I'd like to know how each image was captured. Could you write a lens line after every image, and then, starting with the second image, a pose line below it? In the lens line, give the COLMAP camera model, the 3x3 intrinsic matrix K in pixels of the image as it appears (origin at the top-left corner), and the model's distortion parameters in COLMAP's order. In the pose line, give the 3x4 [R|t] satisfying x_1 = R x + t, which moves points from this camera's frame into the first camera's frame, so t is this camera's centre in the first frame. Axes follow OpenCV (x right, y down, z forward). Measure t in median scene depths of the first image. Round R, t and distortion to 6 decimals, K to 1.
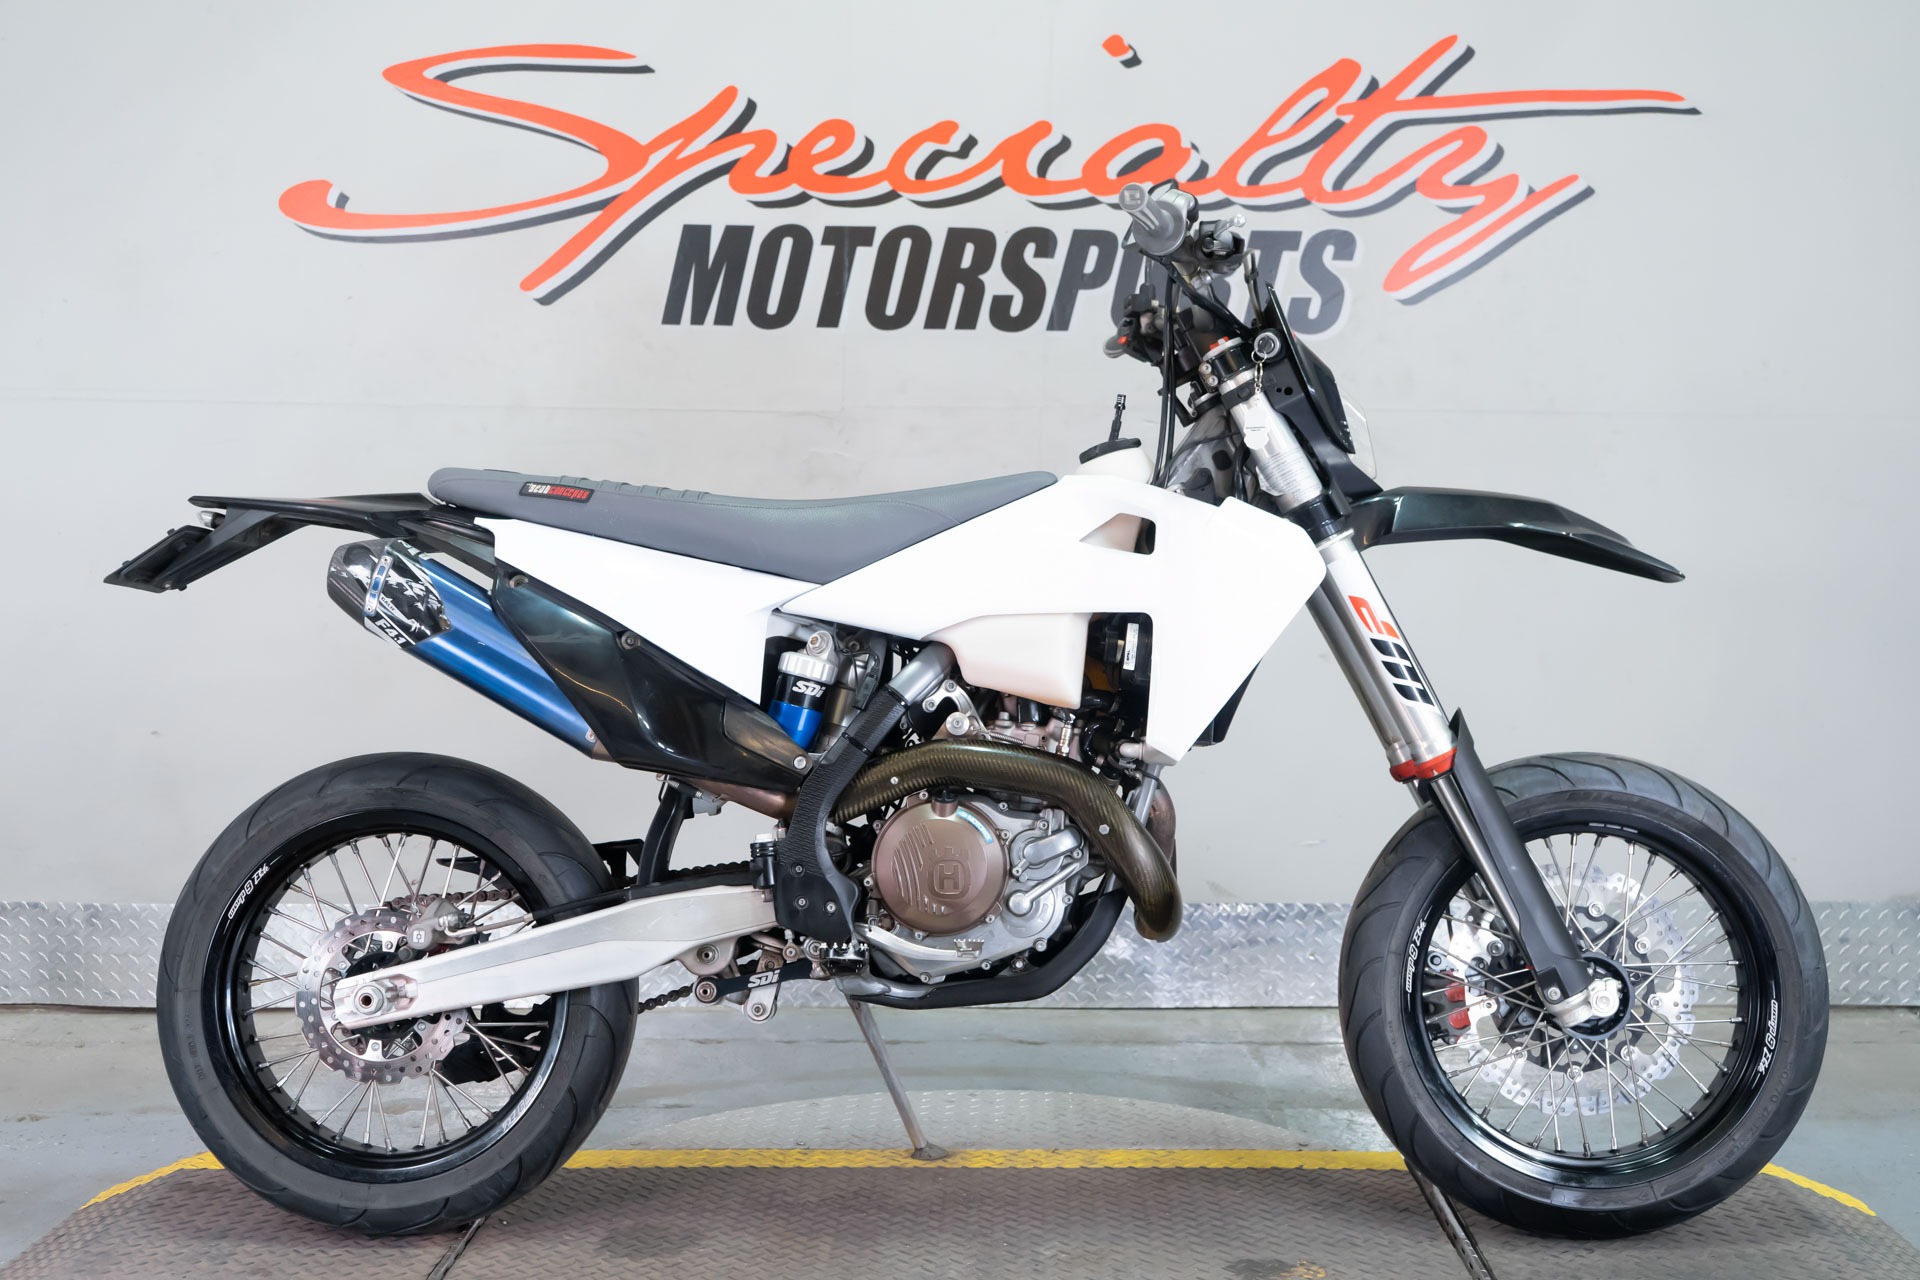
lens RADIAL K [[2154.8, 0, 960.0], [0, 2154.8, 640.0], [0, 0, 1]] dist [0.003471, 0.027497]
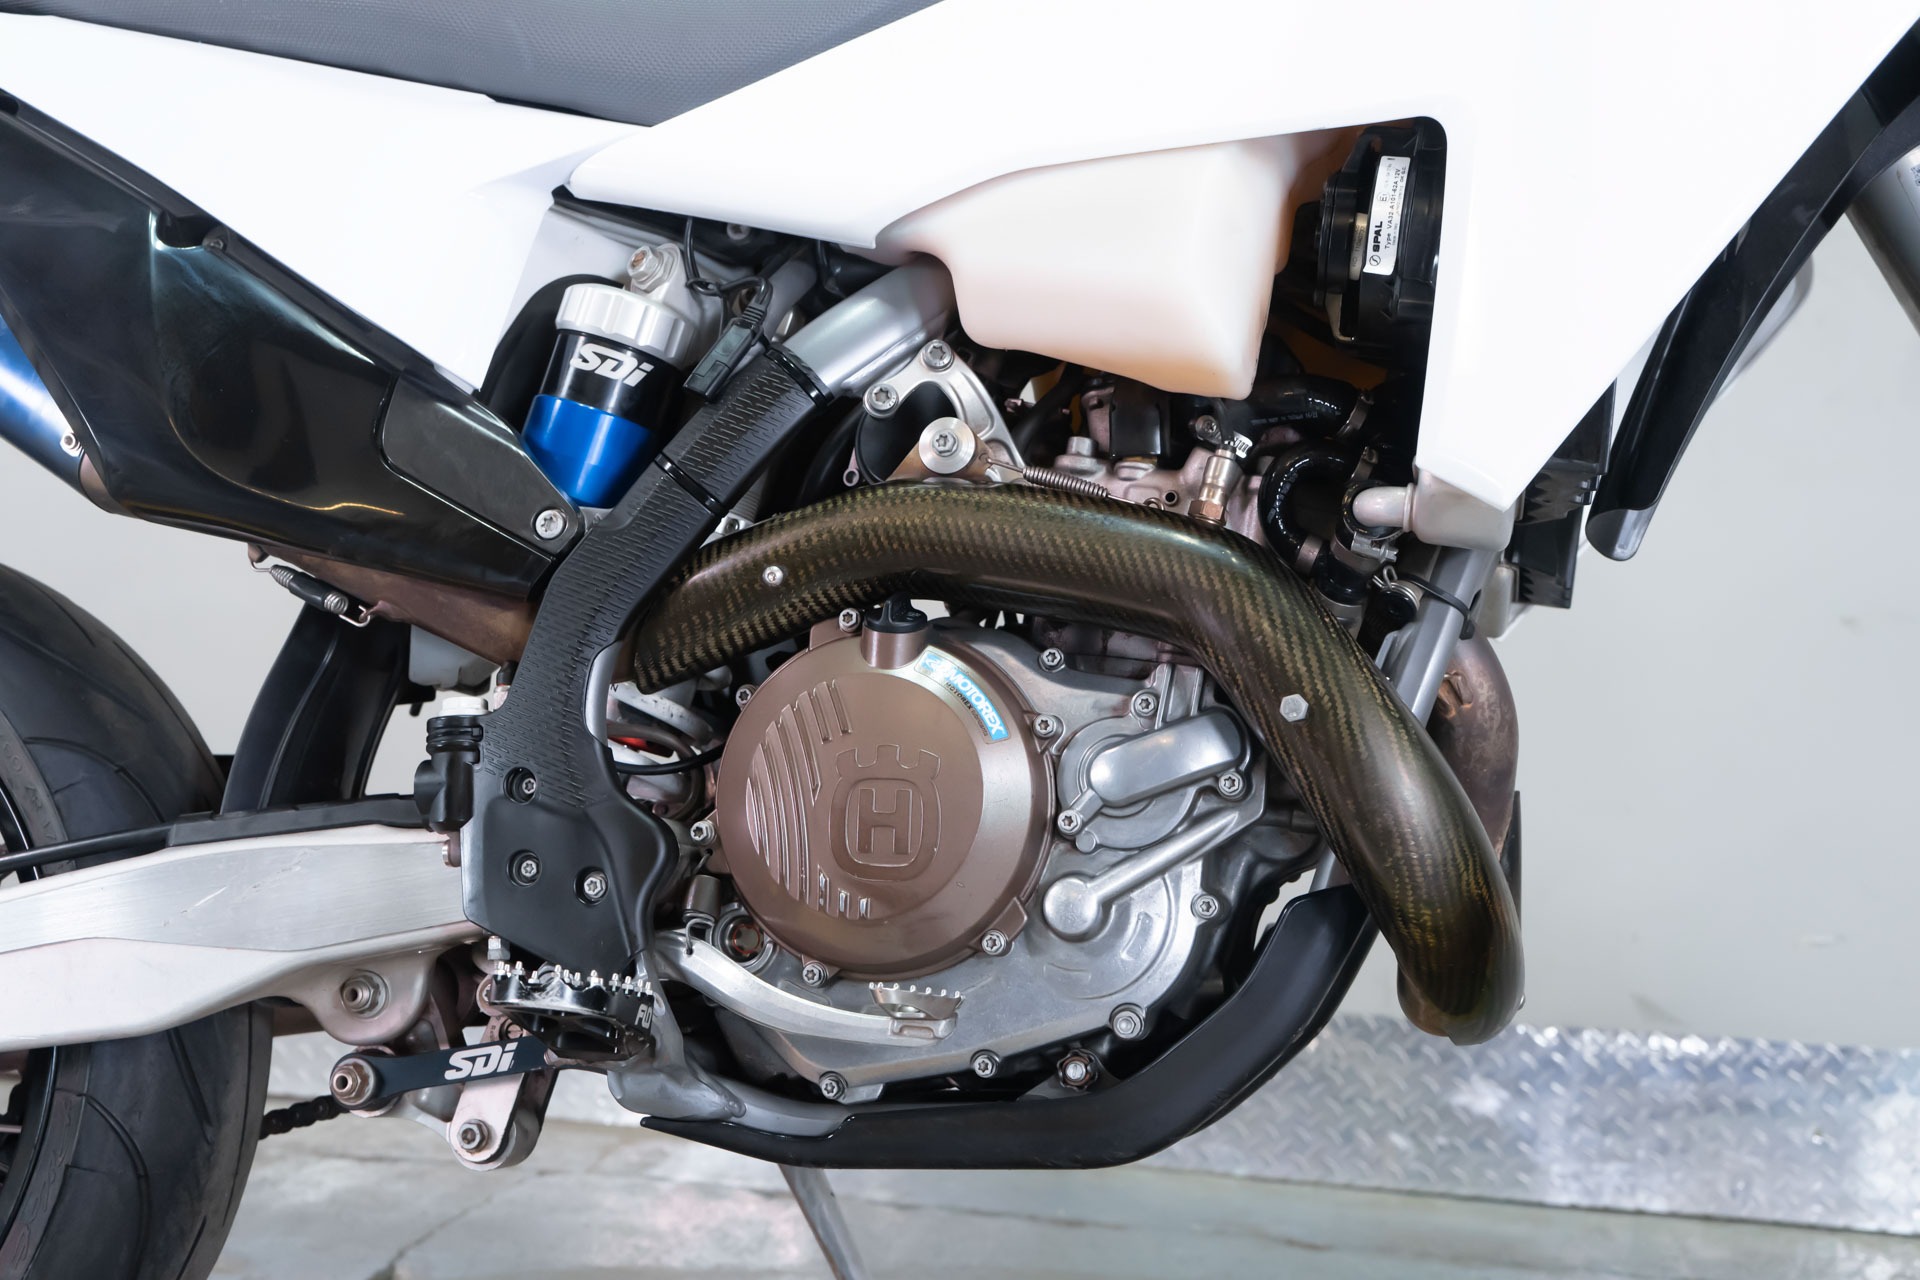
lens RADIAL K [[2086.2, 0, 960.0], [0, 2086.2, 640.0], [0, 0, 1]] dist [0.001967, 0.003856]
pose [[0.976852, 0.030814, -0.211684, 0.083006], [-0.046443, 0.996517, -0.069259, 0.099996], [0.208813, 0.077487, 0.974881, 0.622395]]
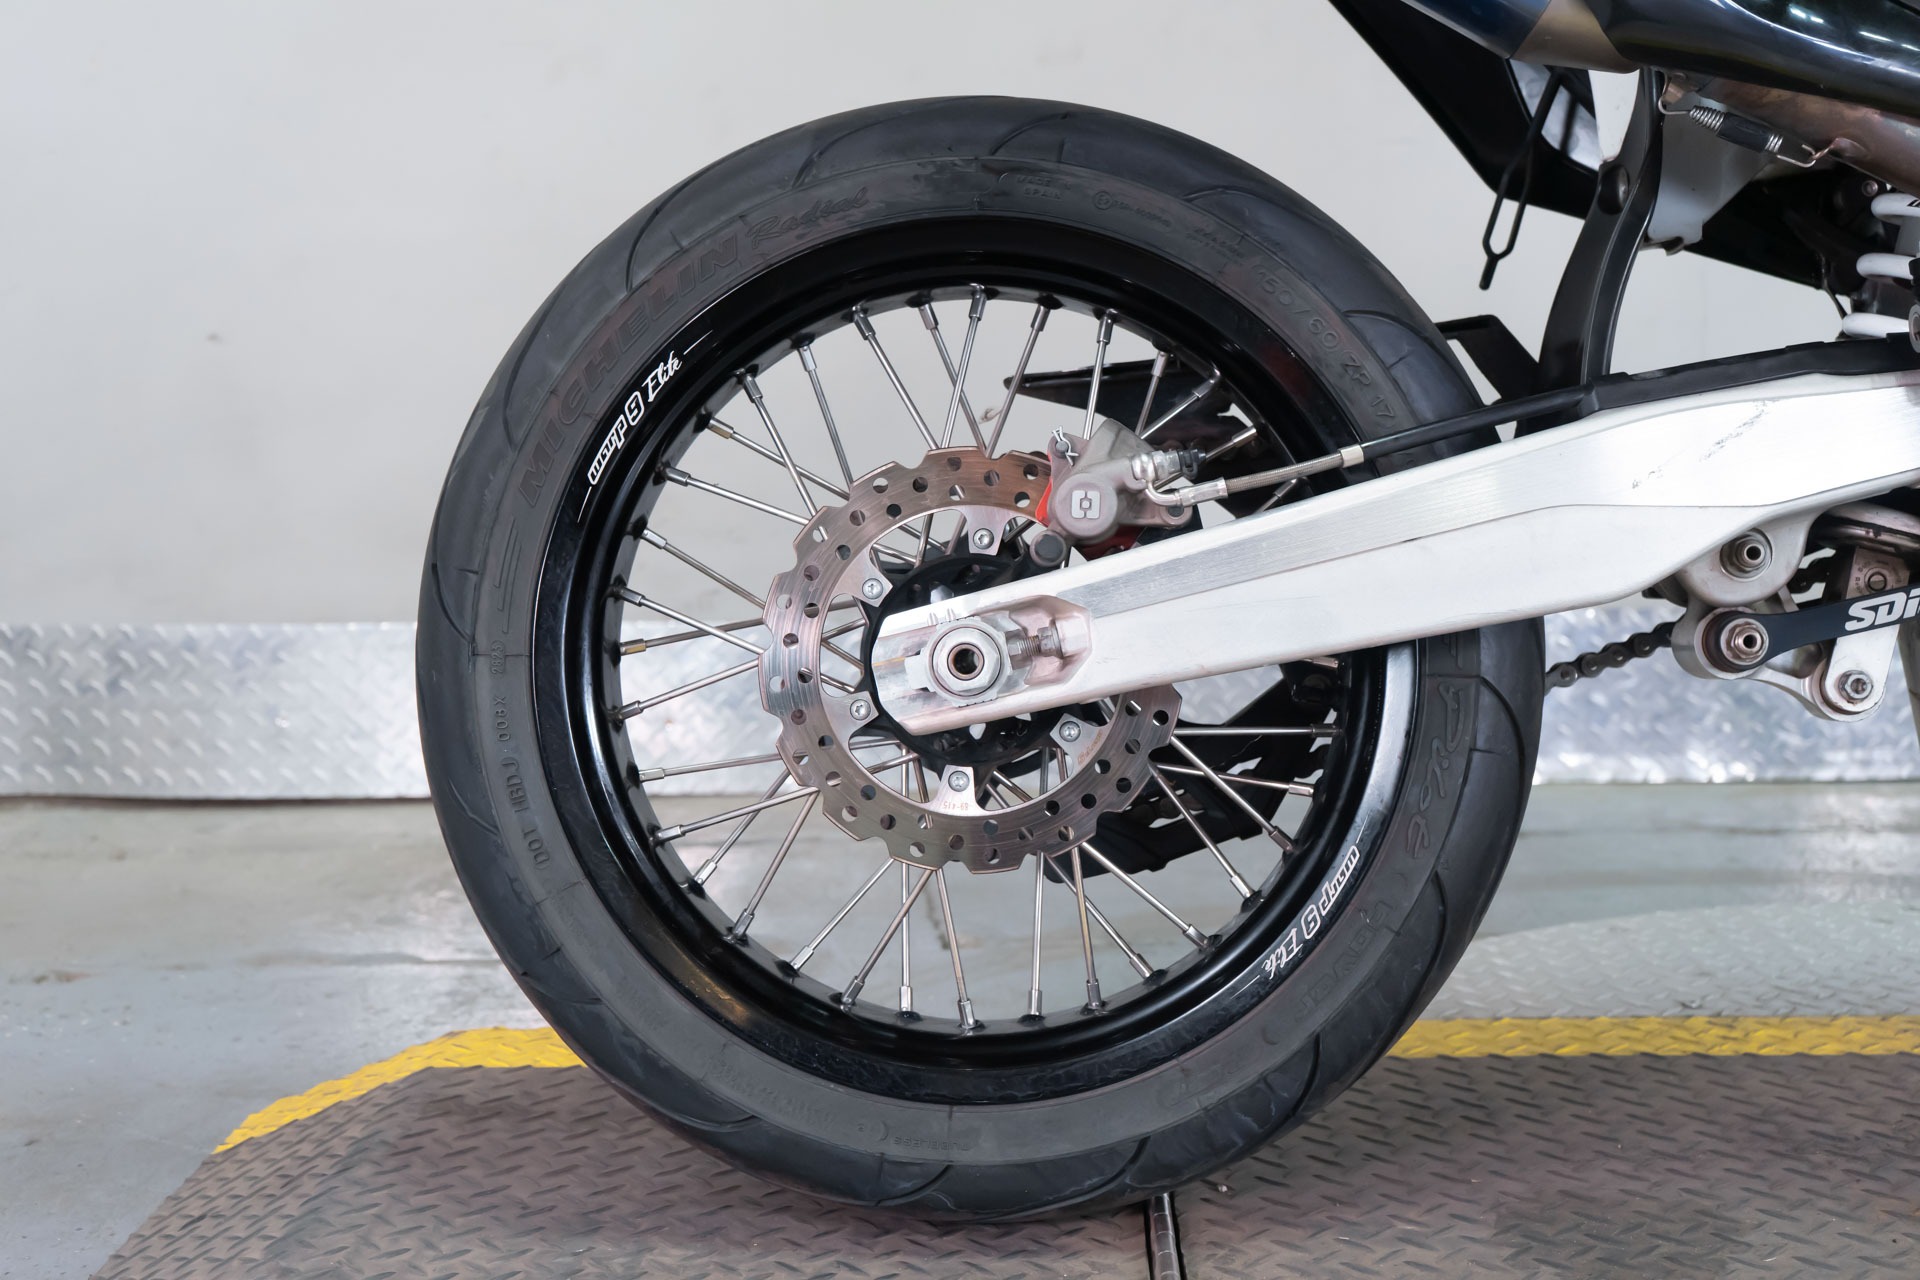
lens RADIAL K [[2384.7, 0, 960.0], [0, 2384.7, 640.0], [0, 0, 1]] dist [0.008533, 0.056469]
pose [[0.999928, -0.012013, 0.000284, -0.270746], [0.011960, 0.997213, 0.073646, 0.127588], [-0.001168, -0.073637, 0.997284, 0.543393]]
